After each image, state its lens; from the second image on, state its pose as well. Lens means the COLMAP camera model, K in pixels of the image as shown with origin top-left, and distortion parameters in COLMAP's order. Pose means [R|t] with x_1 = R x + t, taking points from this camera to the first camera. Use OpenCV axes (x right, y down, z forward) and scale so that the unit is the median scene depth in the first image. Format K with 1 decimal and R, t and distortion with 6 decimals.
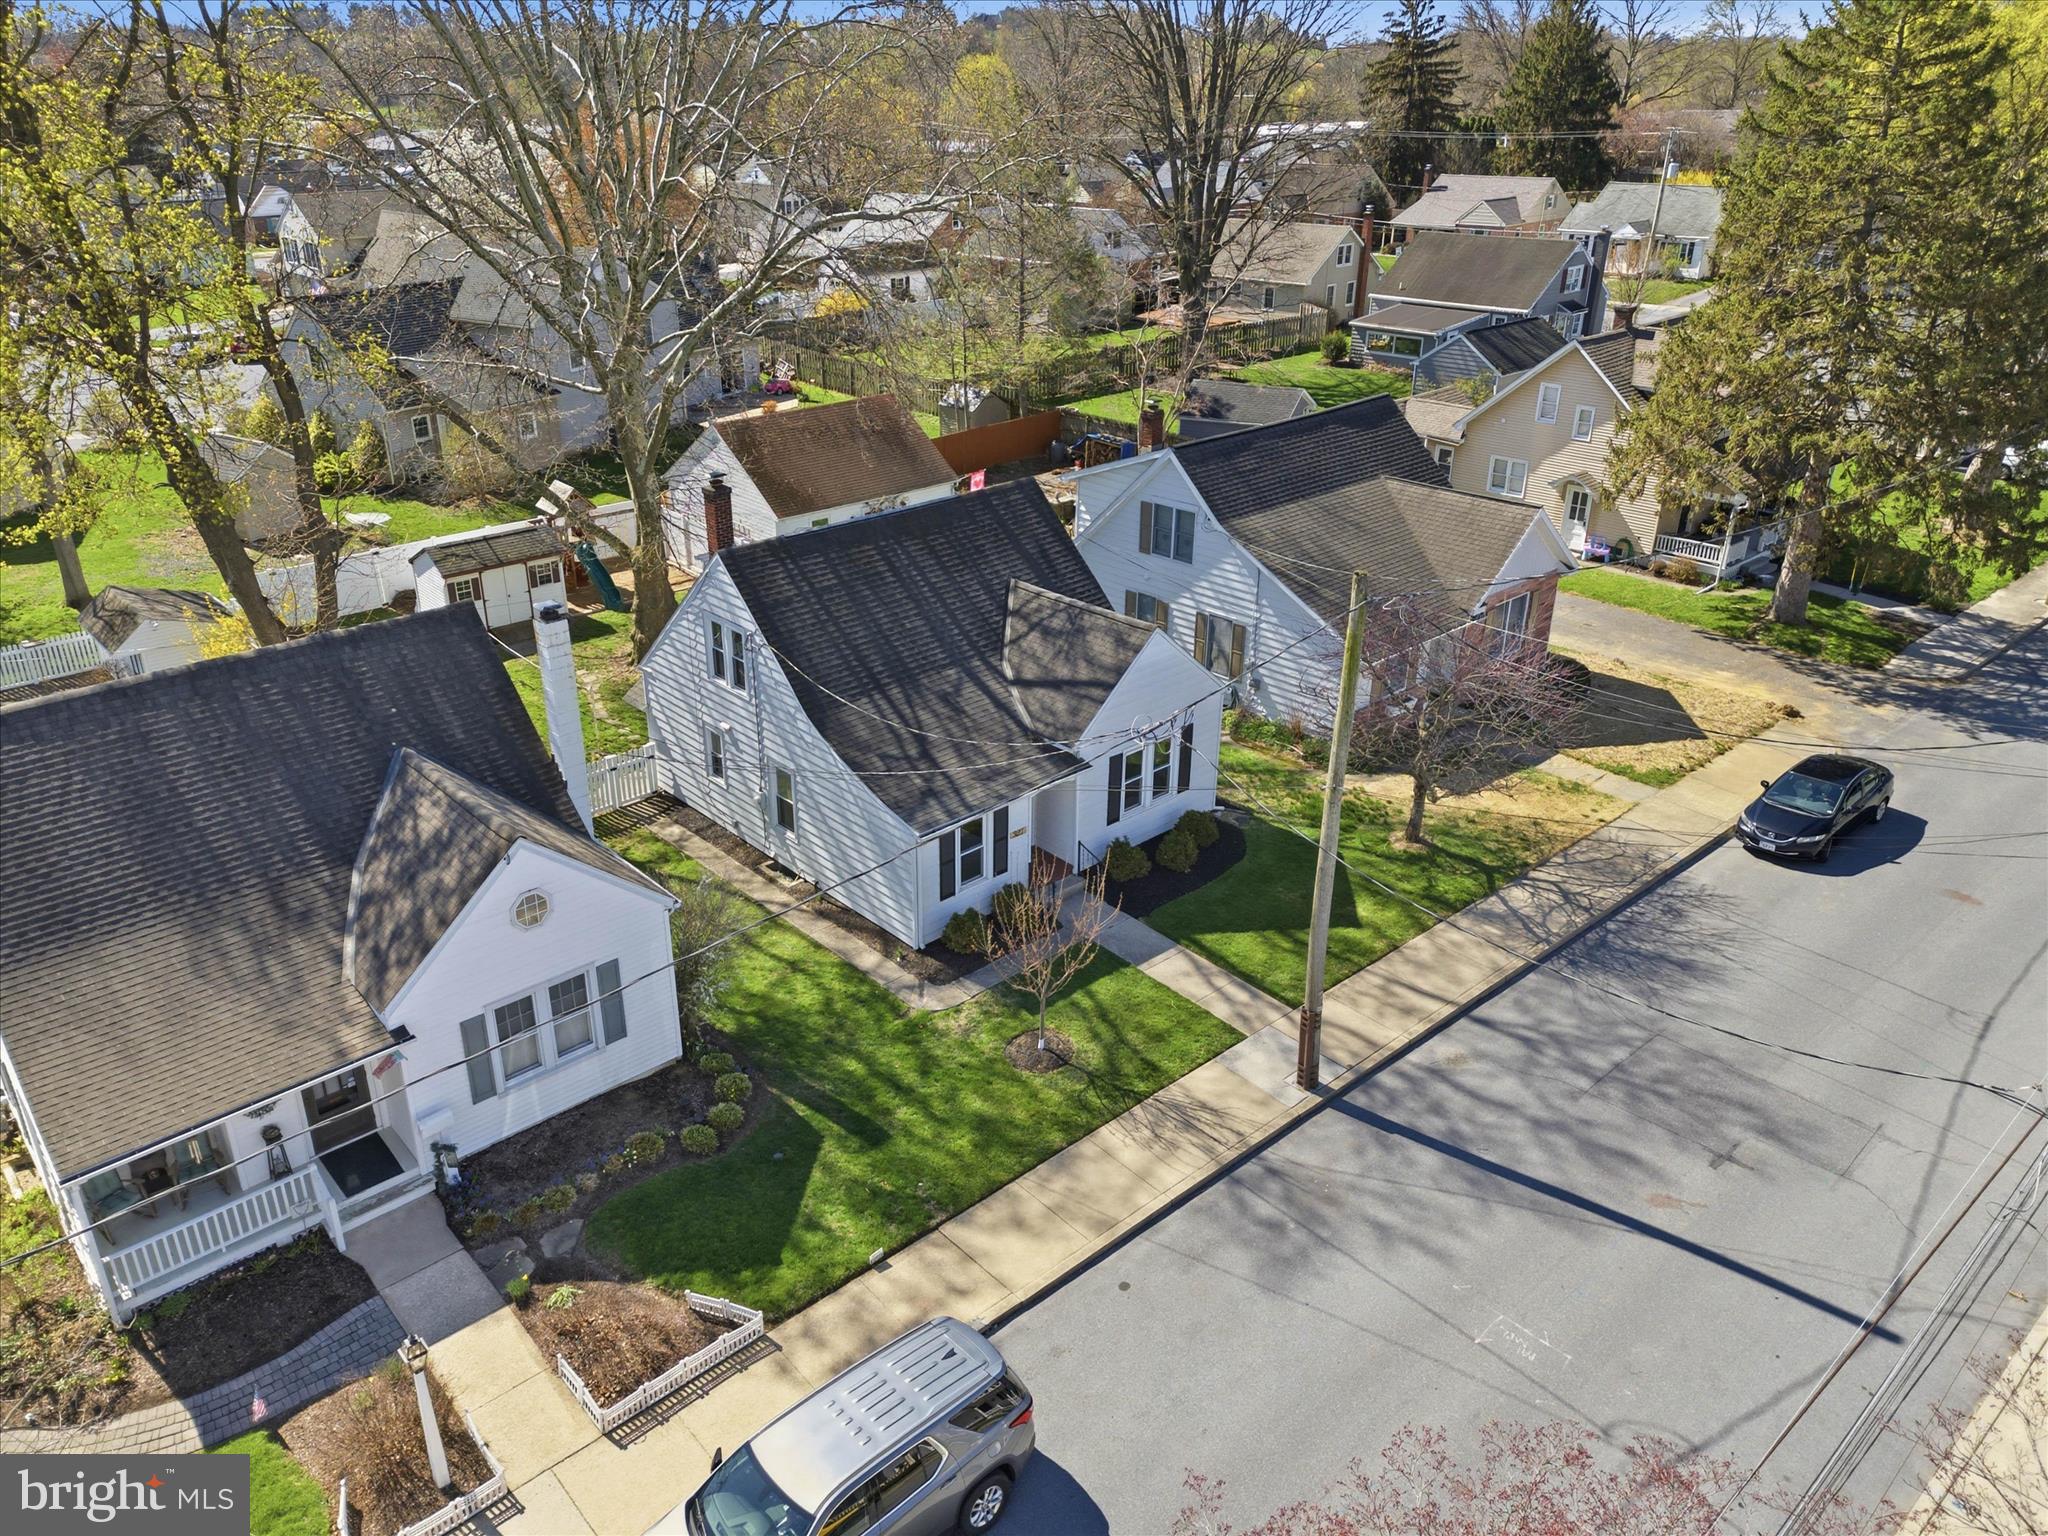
lens RADIAL K [[1446.9, 0, 1007.8], [0, 1446.9, 762.4], [0, 0, 1]] dist [0.060312, -0.017171]
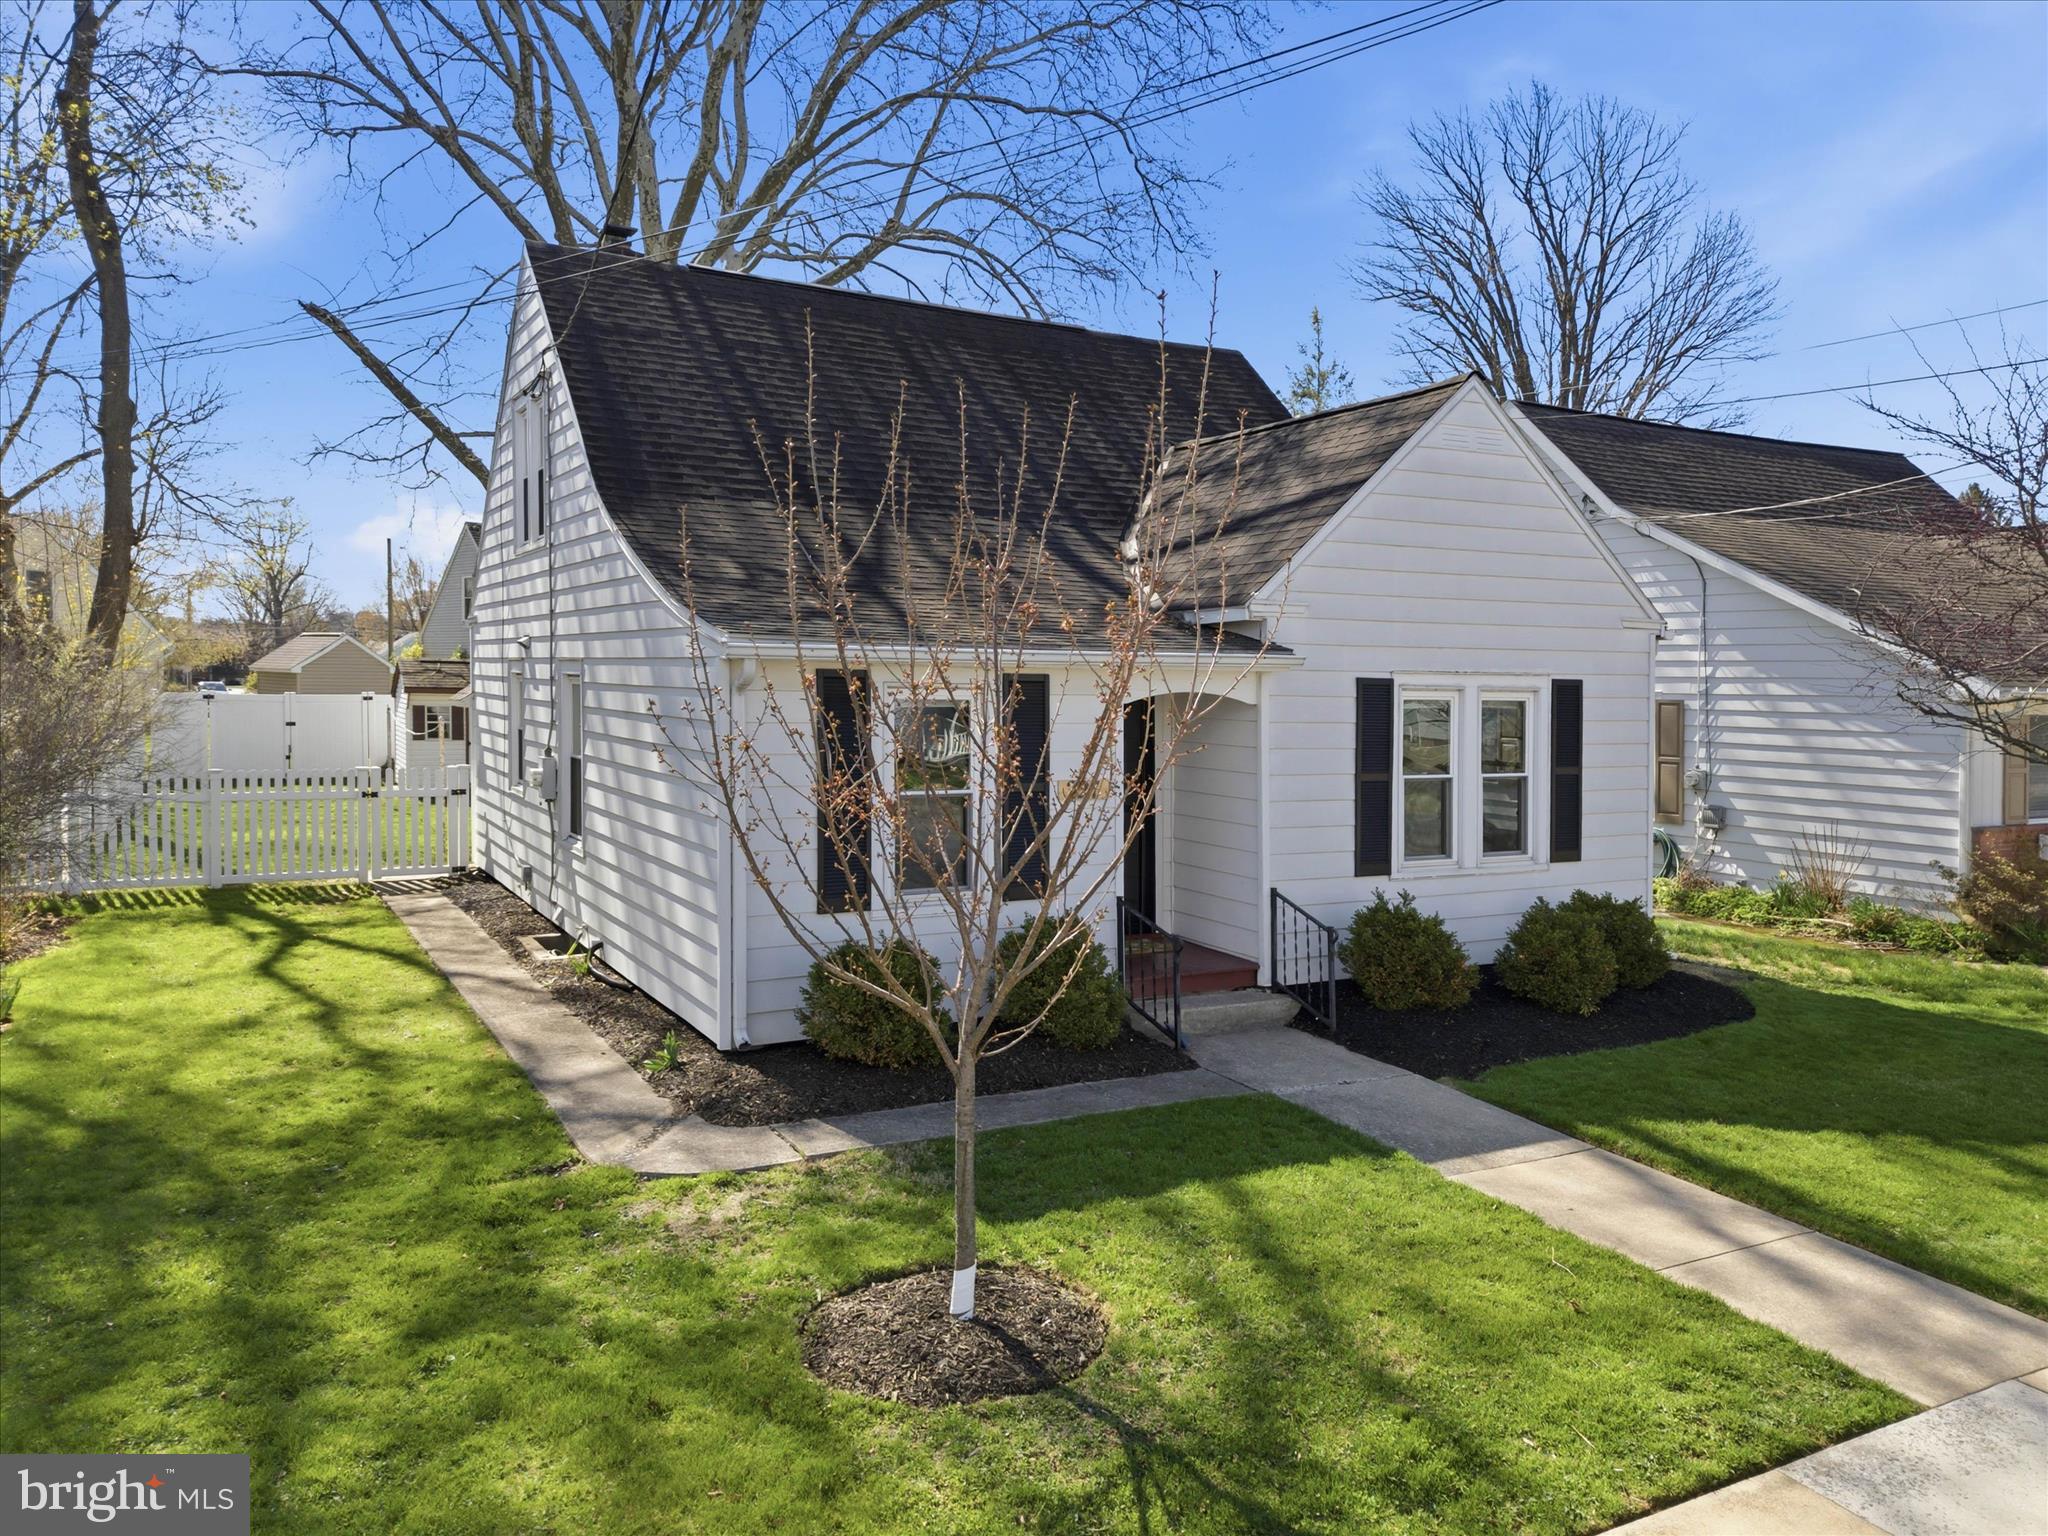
lens RADIAL K [[1446.9, 0, 993.4], [0, 1446.9, 707.7], [0, 0, 1]] dist [0.060312, -0.017171]
pose [[0.970746, 0.015234, -0.239624, 0.072671], [-0.113529, 0.908502, -0.402162, 0.180521], [0.211572, 0.417602, 0.883655, 0.671174]]
